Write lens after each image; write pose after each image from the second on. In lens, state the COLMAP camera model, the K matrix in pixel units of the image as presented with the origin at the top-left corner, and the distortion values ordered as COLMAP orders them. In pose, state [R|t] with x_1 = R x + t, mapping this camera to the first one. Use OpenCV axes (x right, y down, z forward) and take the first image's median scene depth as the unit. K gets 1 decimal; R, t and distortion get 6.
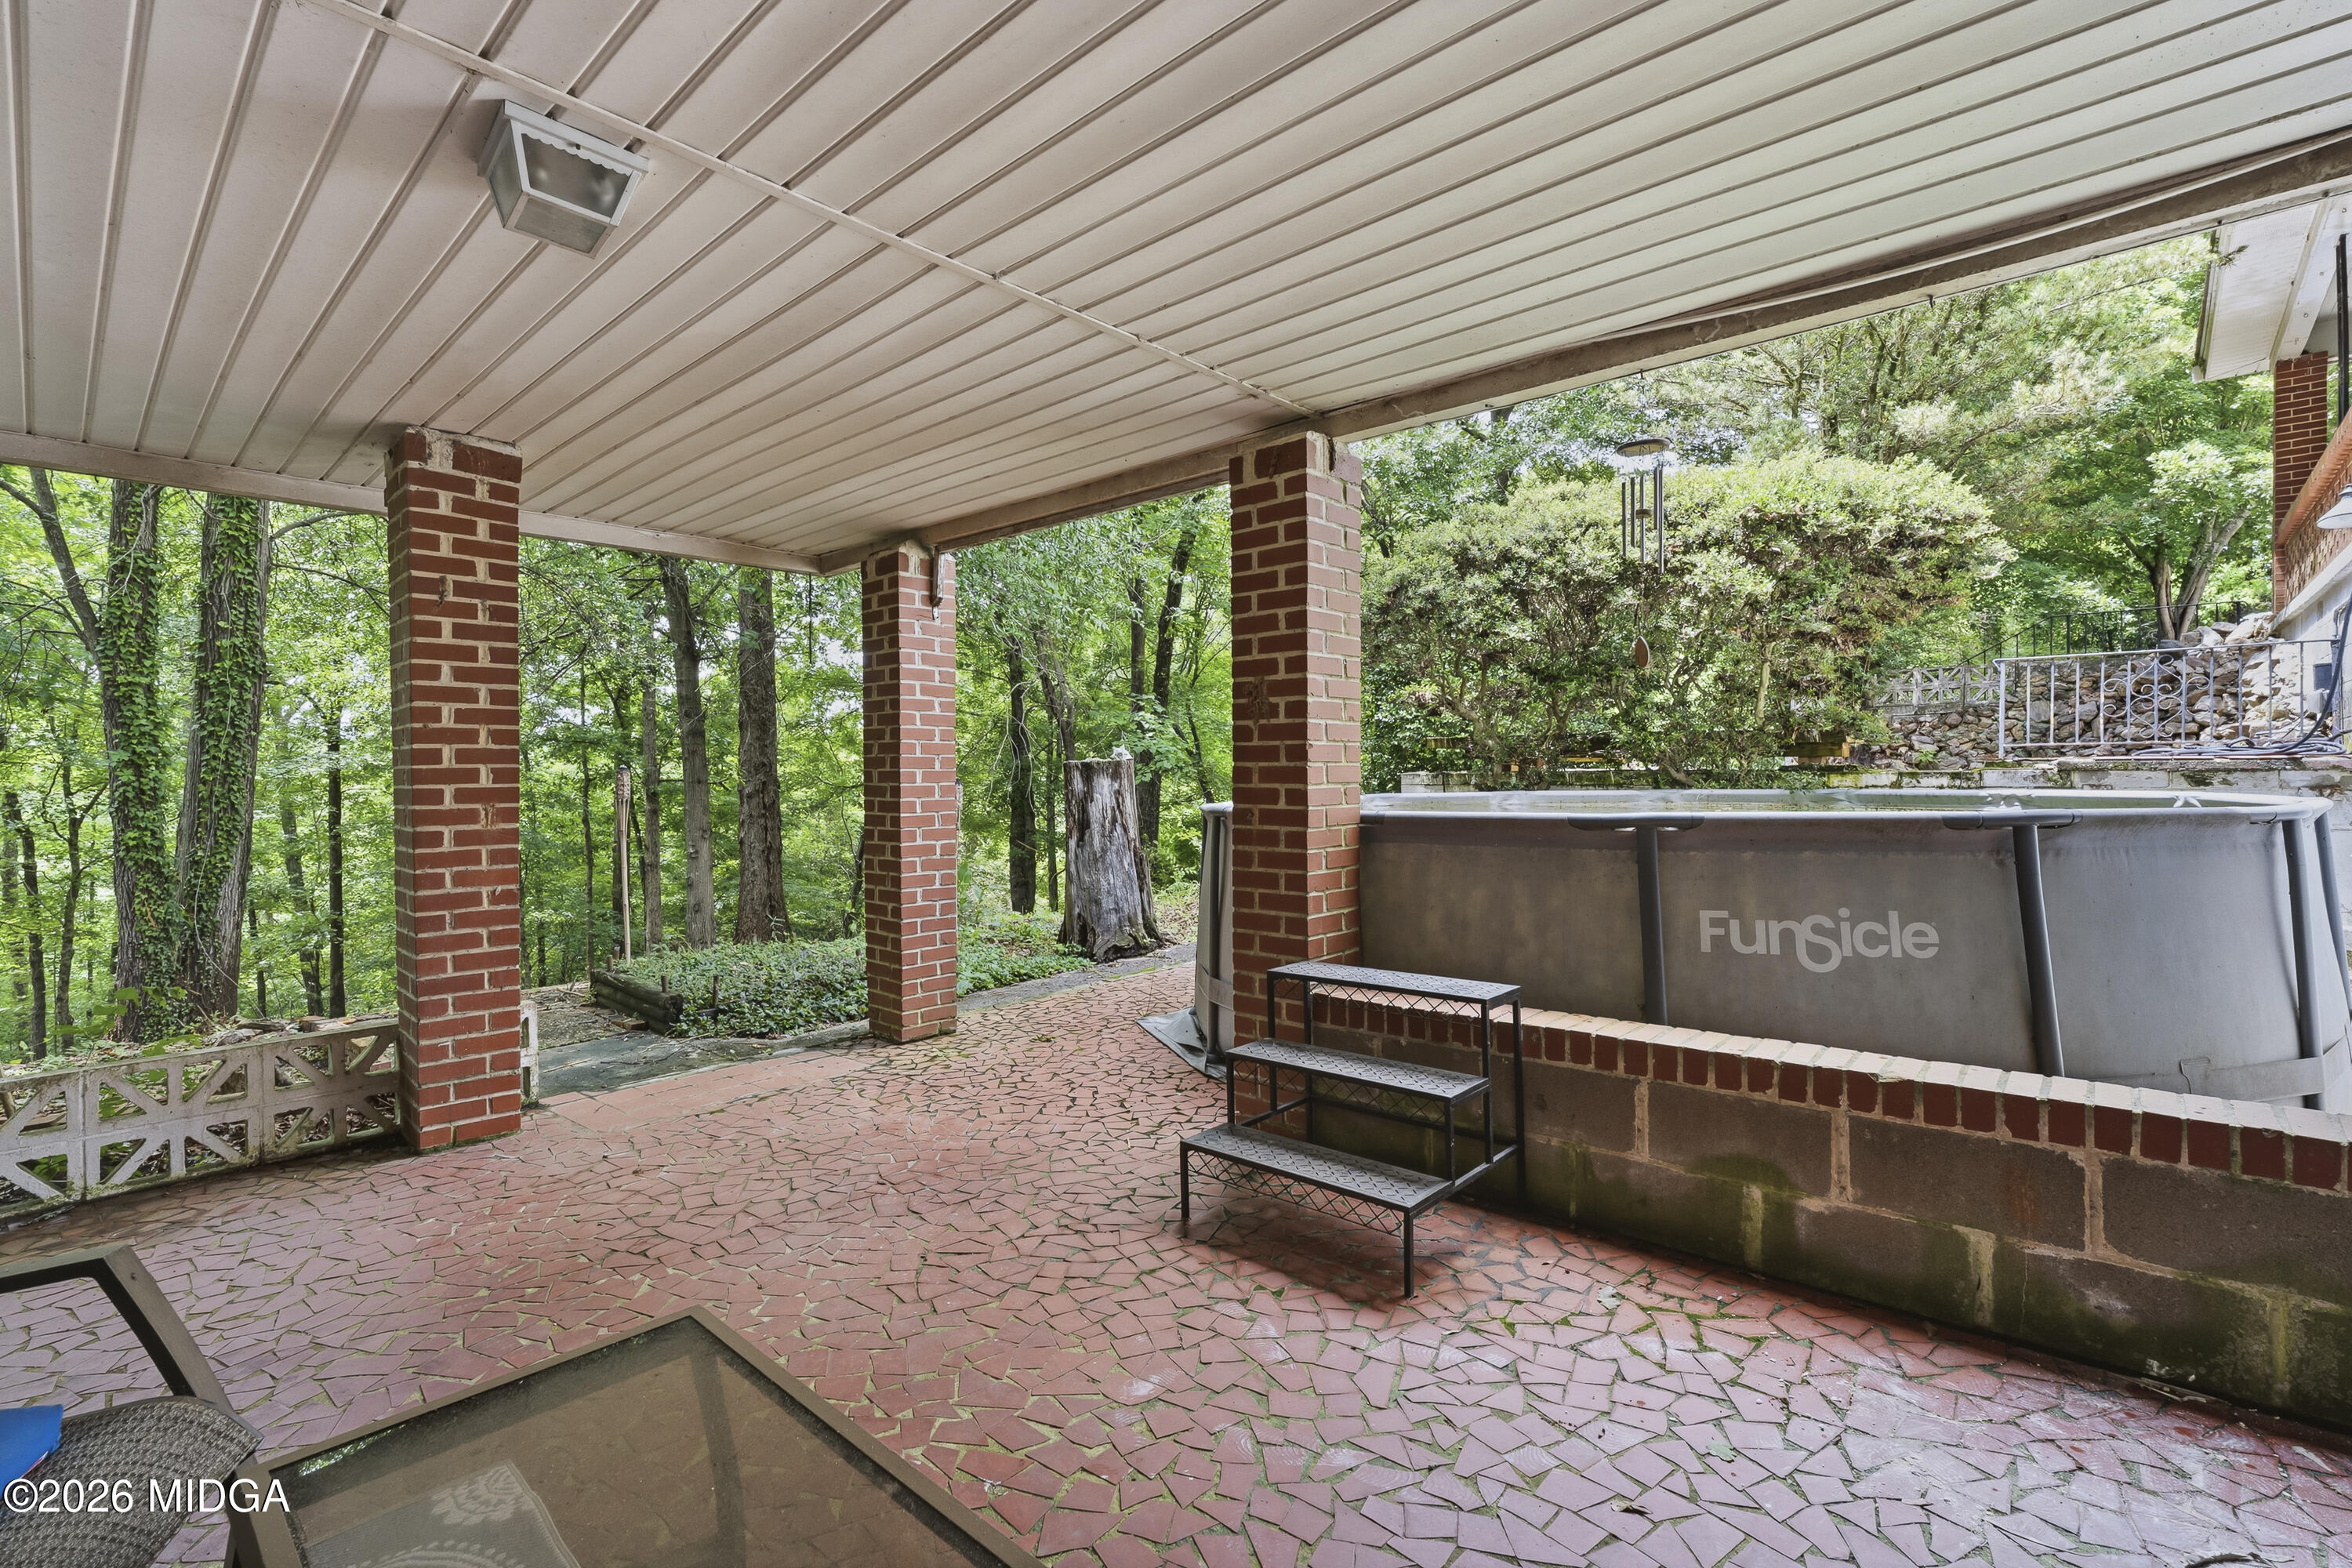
lens RADIAL K [[1053.1, 0, 1168.2], [0, 1053.1, 782.2], [0, 0, 1]] dist [-0.005338, 0.000491]
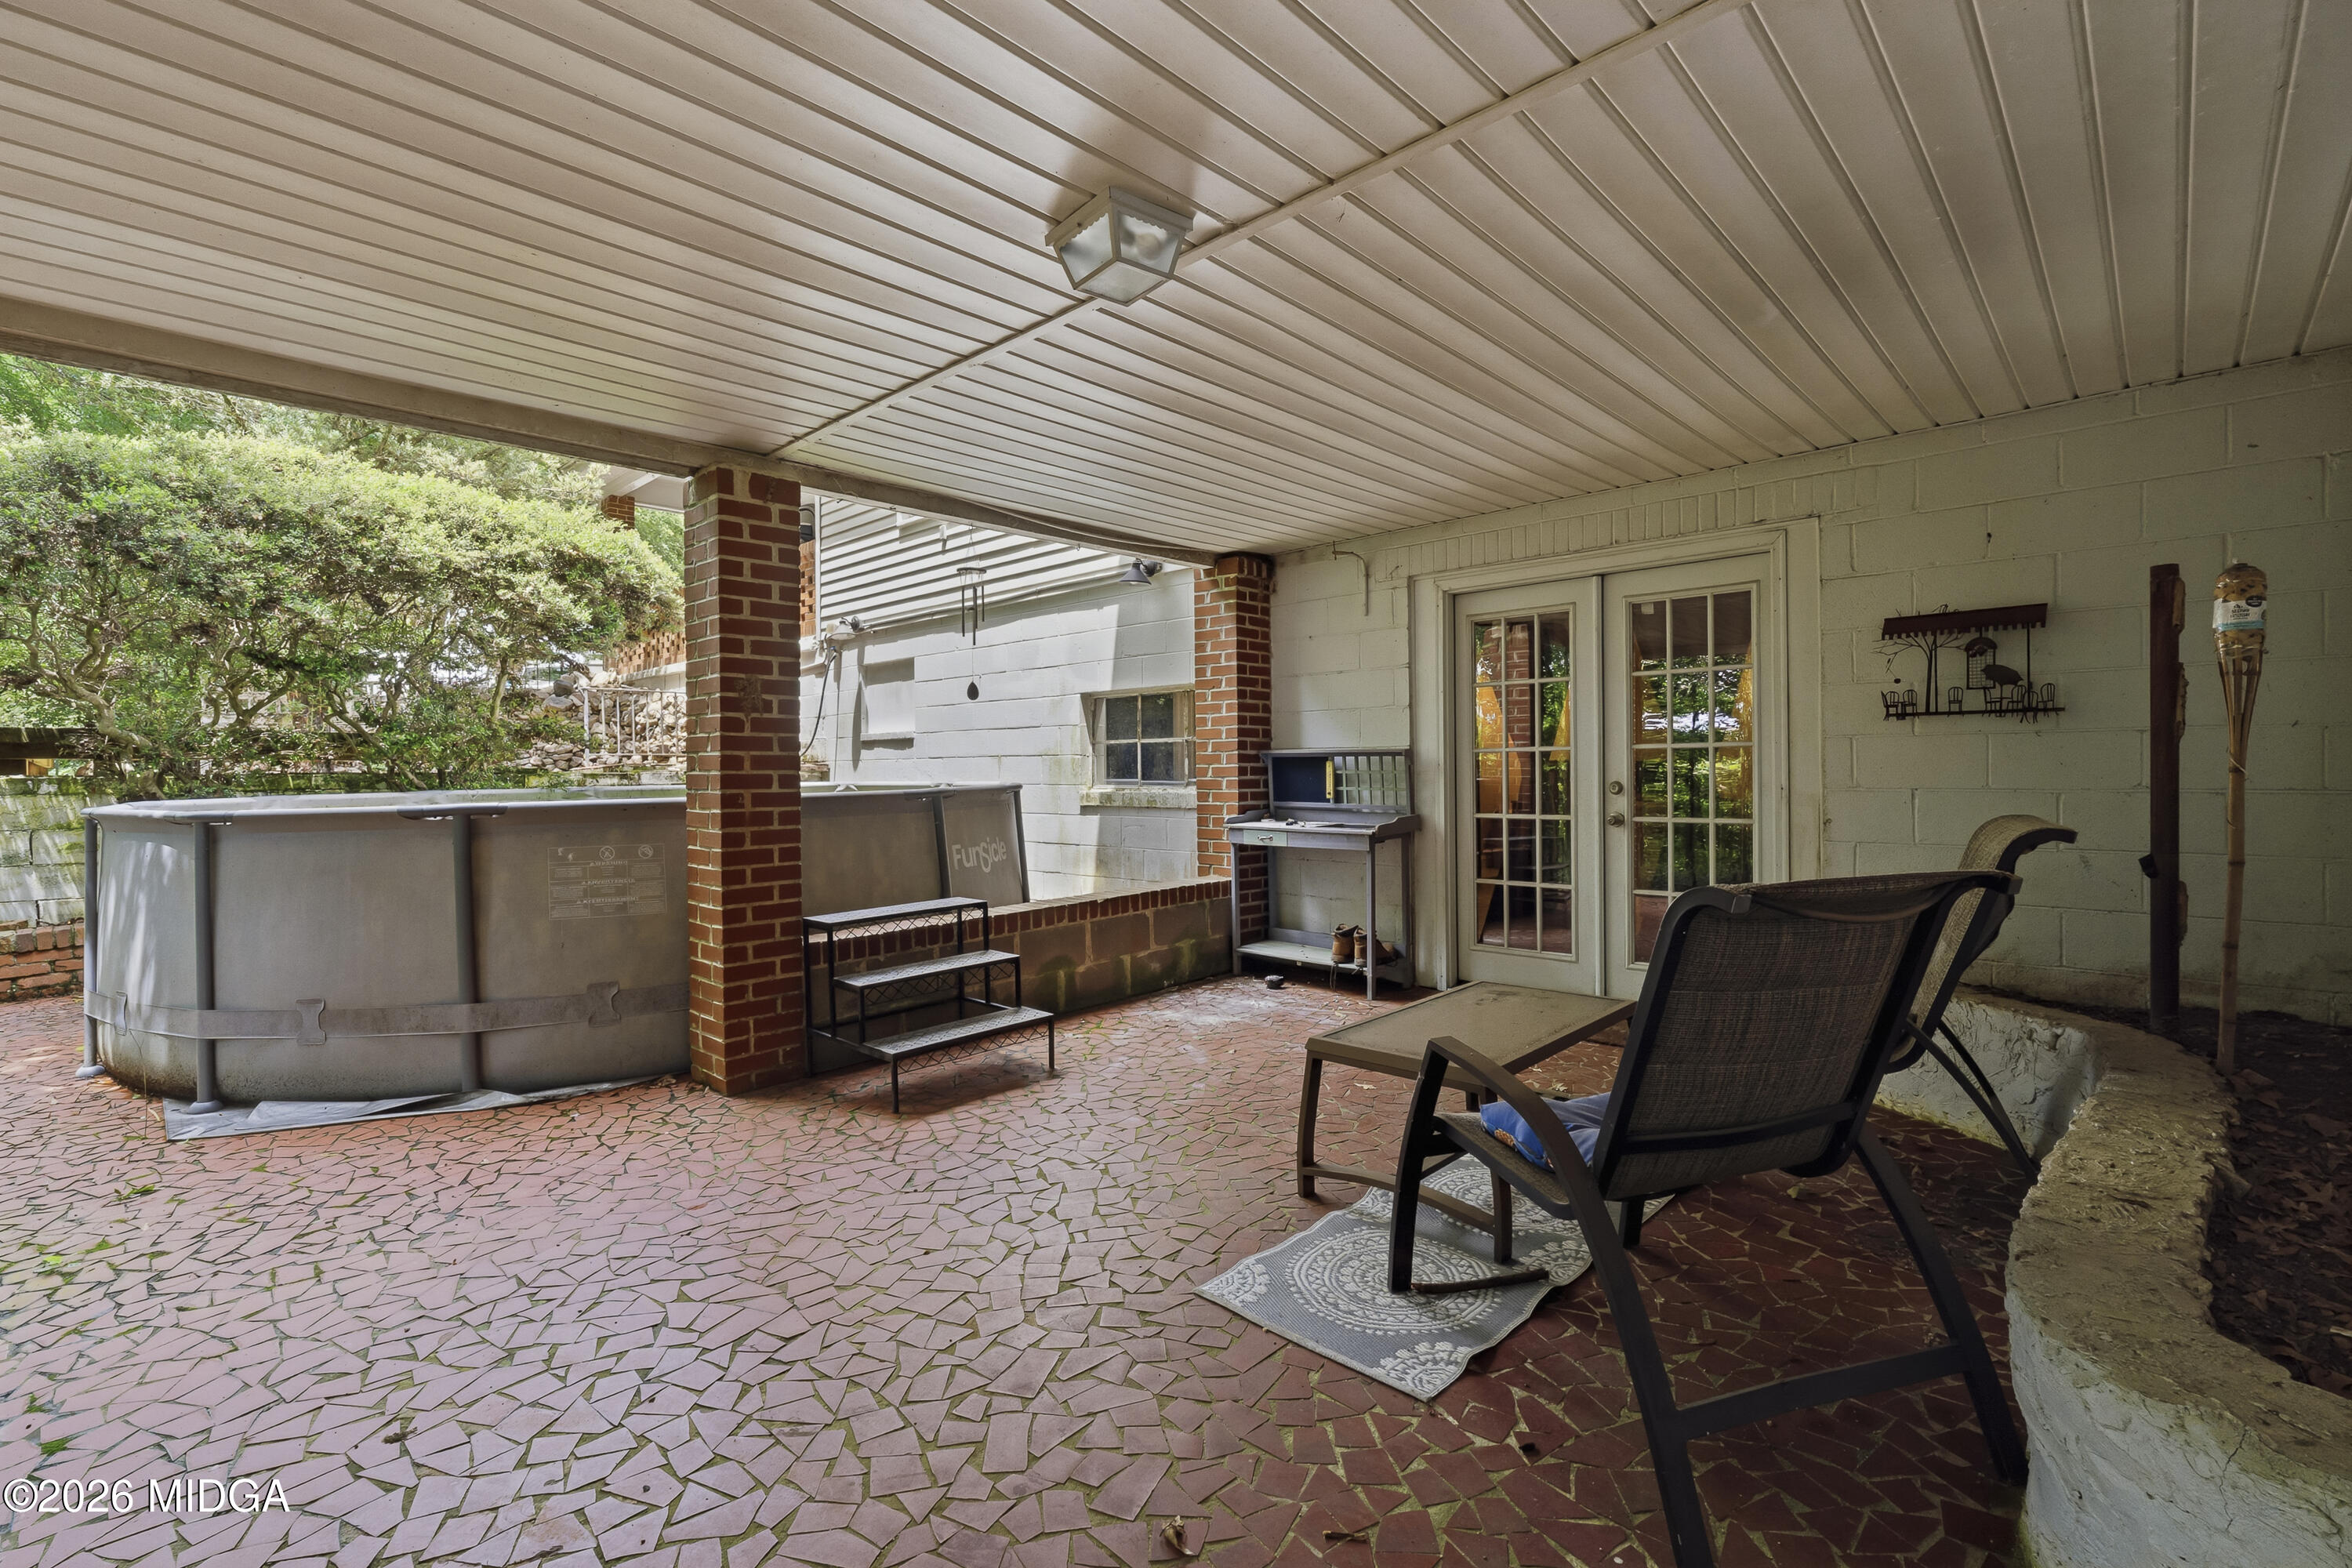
lens RADIAL K [[1053.1, 0, 1168.2], [0, 1053.1, 782.2], [0, 0, 1]] dist [-0.005338, 0.000491]
pose [[0.018077, -0.003012, 0.999832, -1.012672], [0.019056, 0.999815, 0.002668, 0.019090], [-0.999655, 0.019005, 0.018131, 0.535048]]
